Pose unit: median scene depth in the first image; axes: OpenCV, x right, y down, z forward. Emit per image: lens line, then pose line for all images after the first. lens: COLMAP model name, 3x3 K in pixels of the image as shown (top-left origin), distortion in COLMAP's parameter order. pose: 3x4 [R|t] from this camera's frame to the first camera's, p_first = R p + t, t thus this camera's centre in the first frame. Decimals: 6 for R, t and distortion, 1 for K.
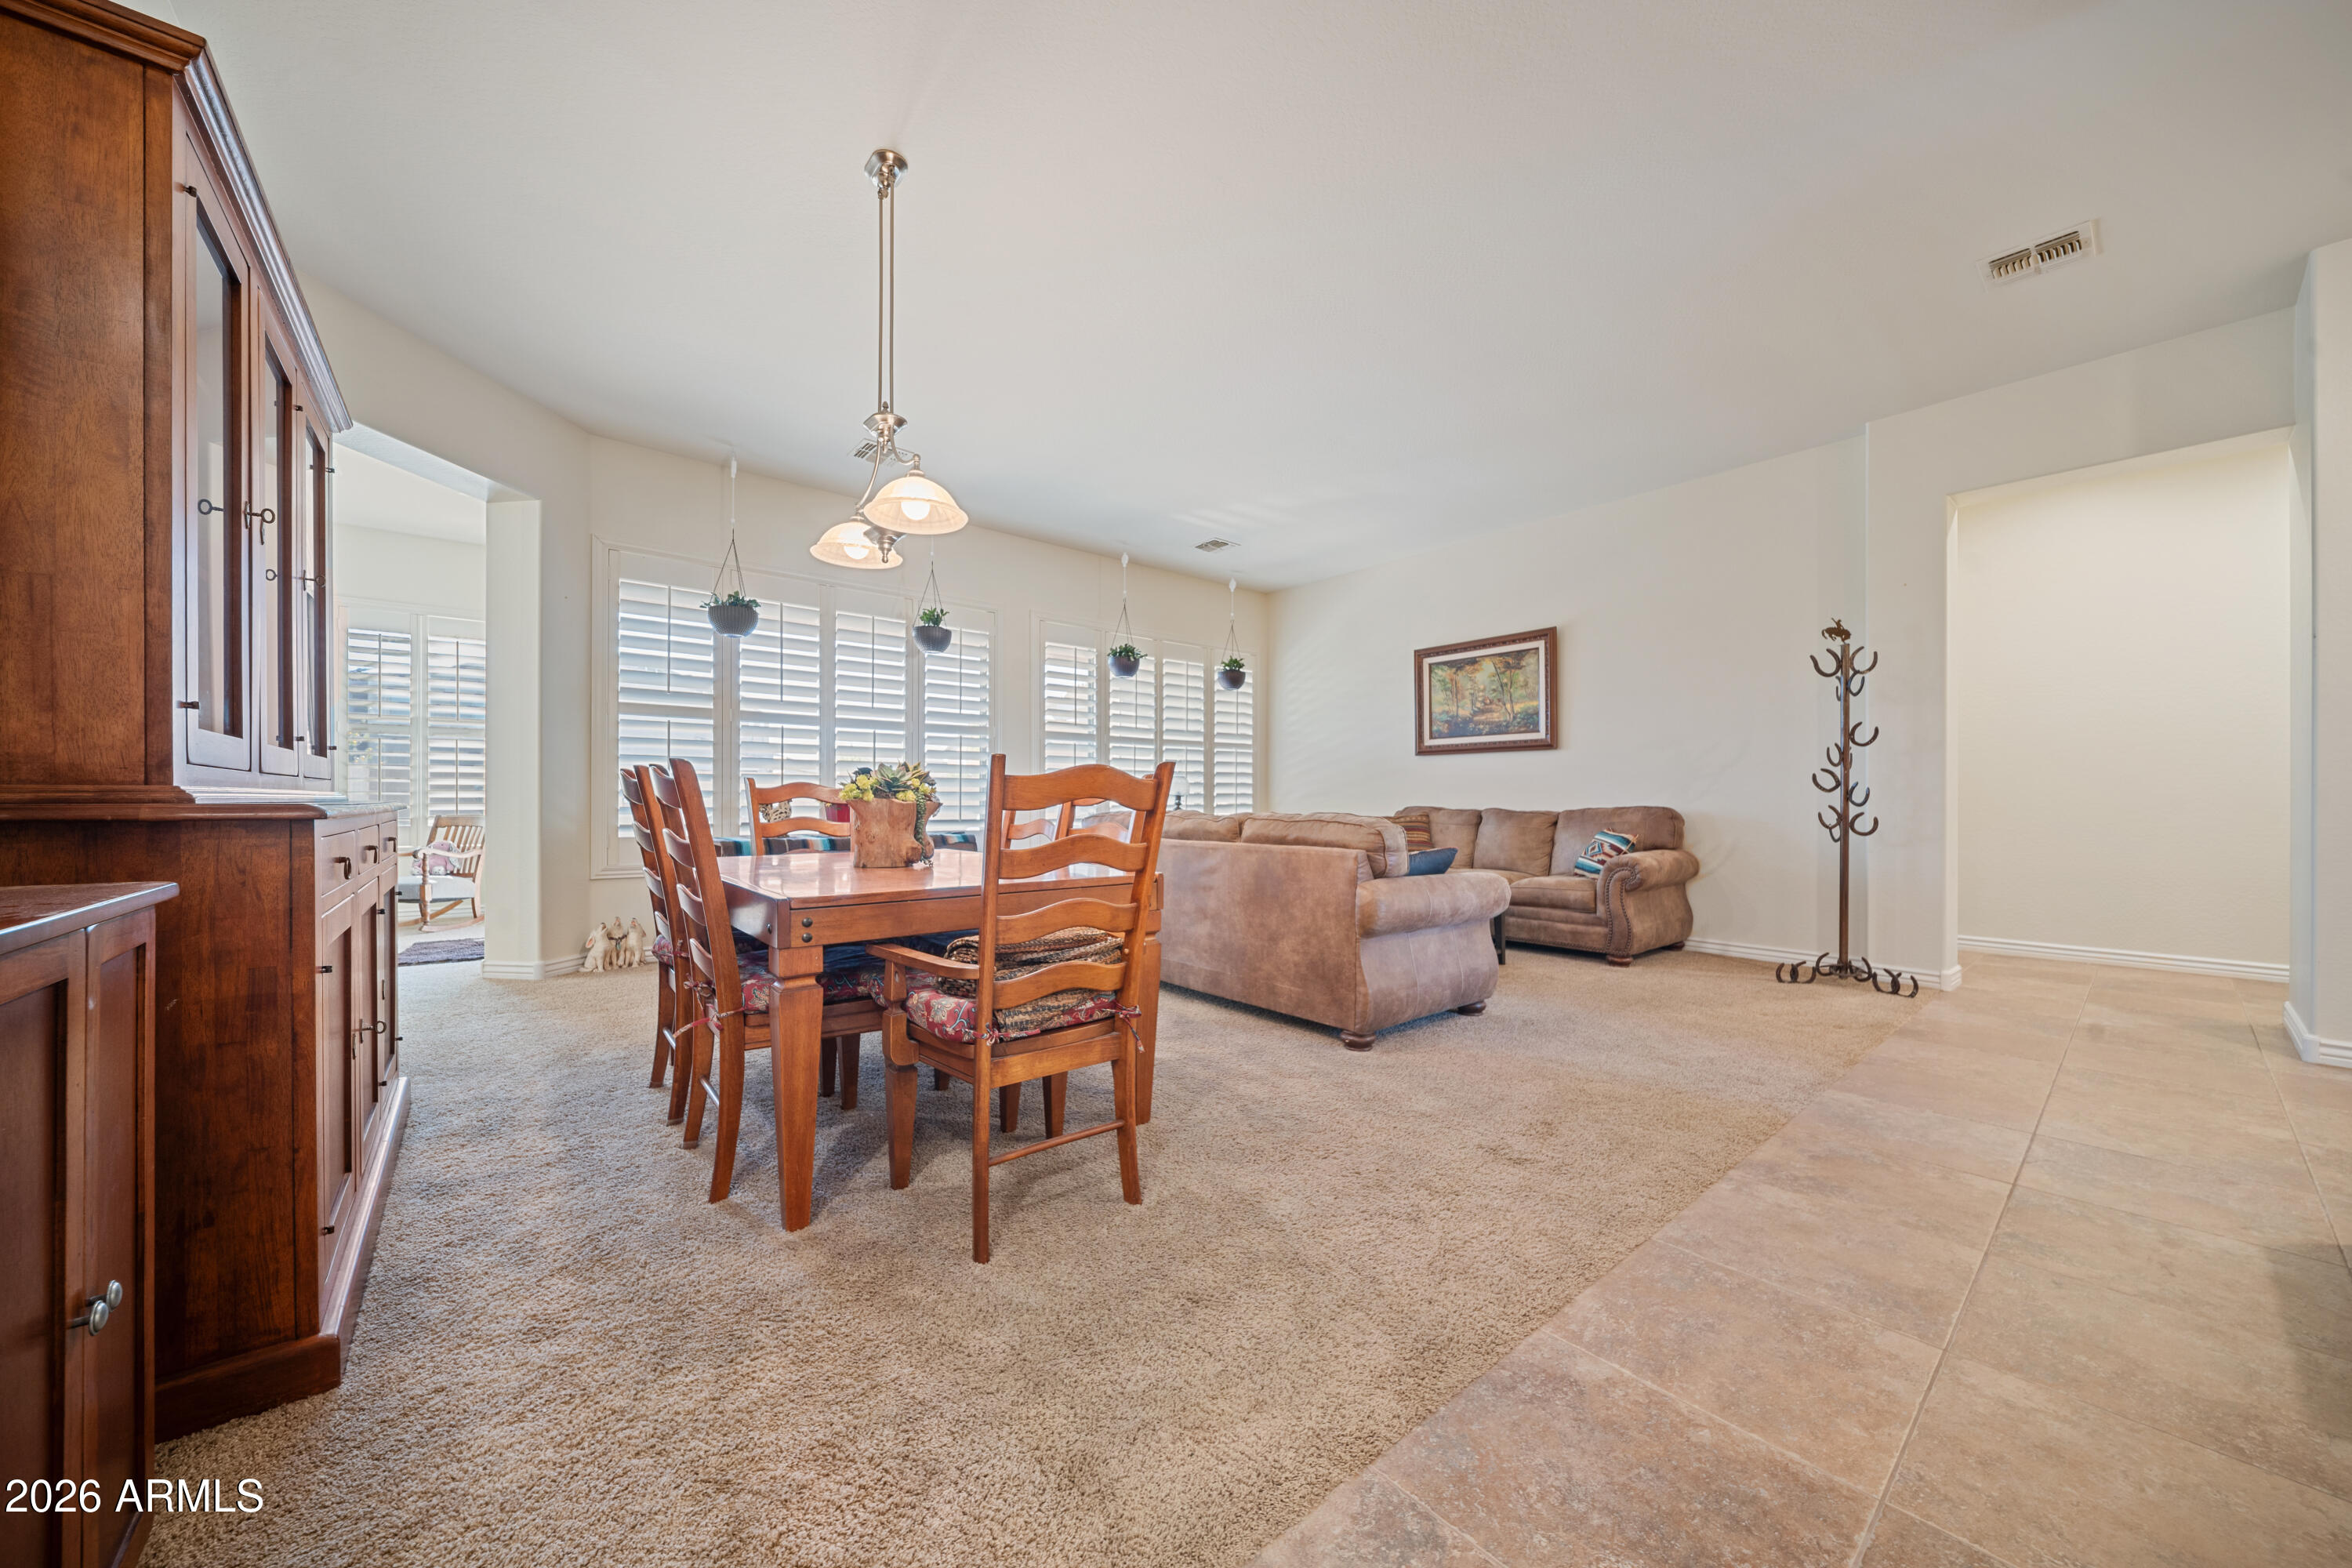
lens RADIAL K [[827.7, 0, 1170.8], [0, 827.7, 795.5], [0, 0, 1]] dist [0.000331, -0.000004]
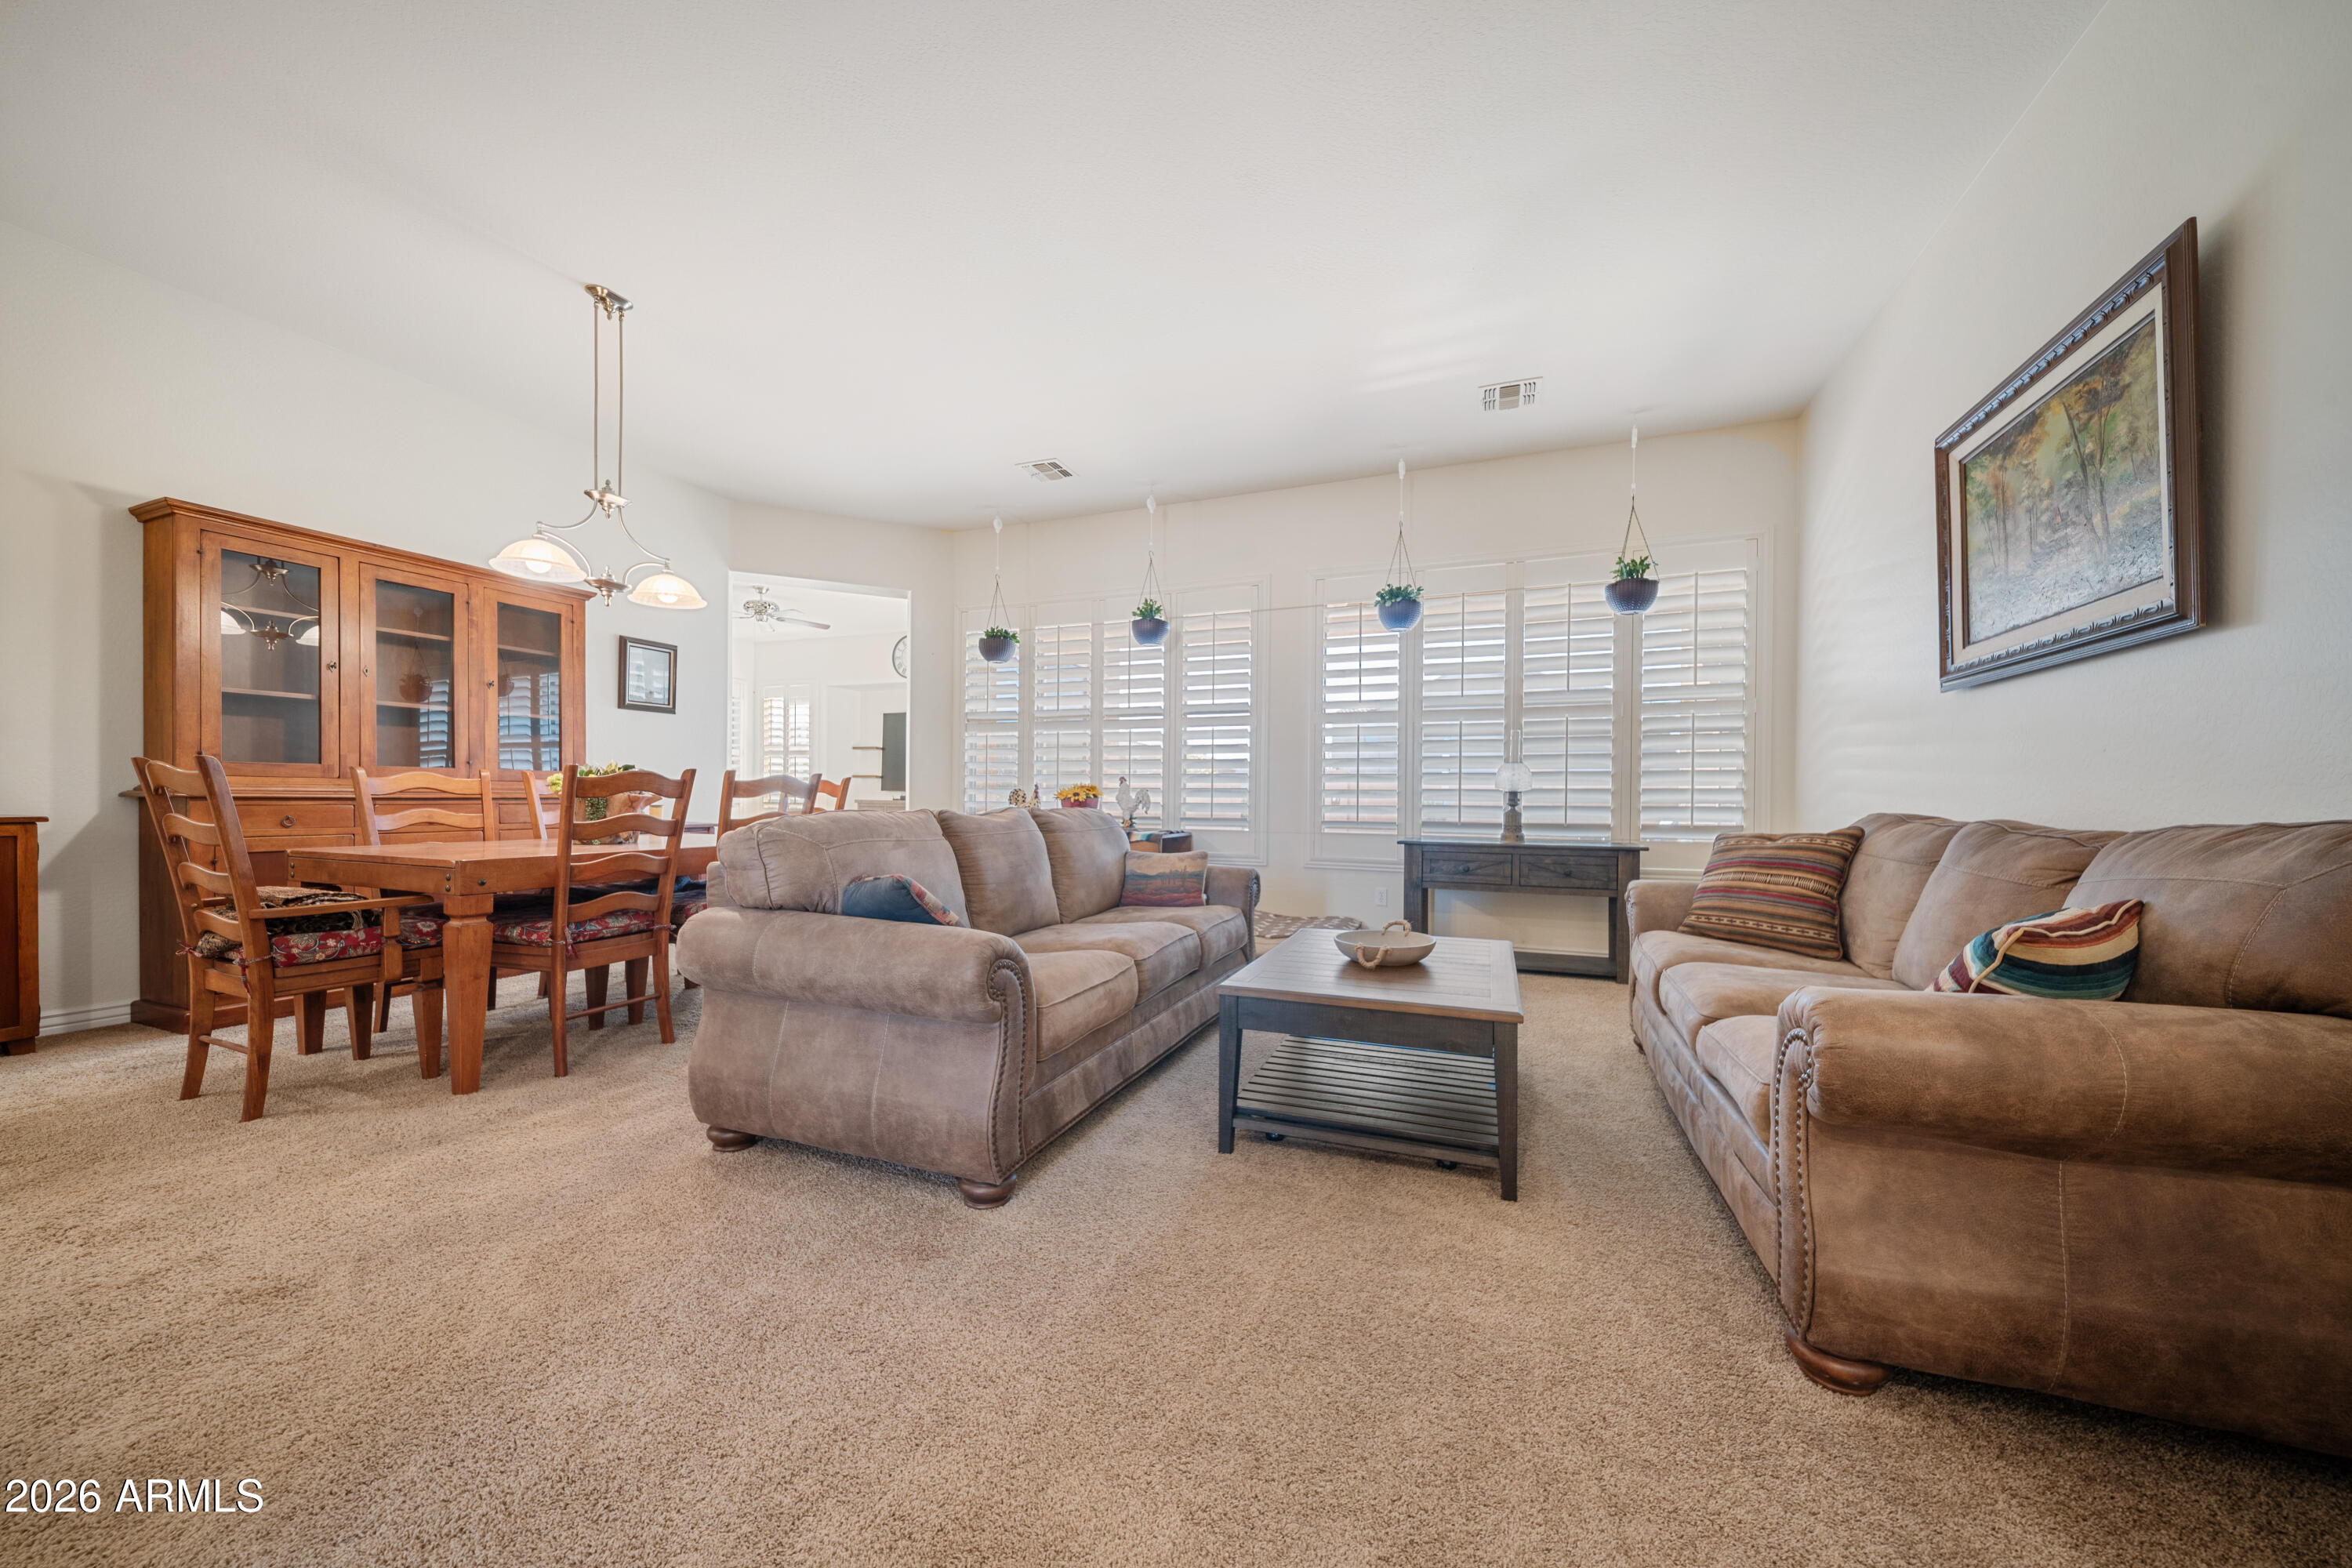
lens RADIAL K [[827.7, 0, 1171.9], [0, 827.7, 785.5], [0, 0, 1]] dist [0.000331, -0.000004]
pose [[0.443823, -0.004720, -0.896102, 0.513205], [0.005755, 0.999981, -0.002417, -0.003880], [0.896096, -0.004084, 0.443842, 0.494786]]
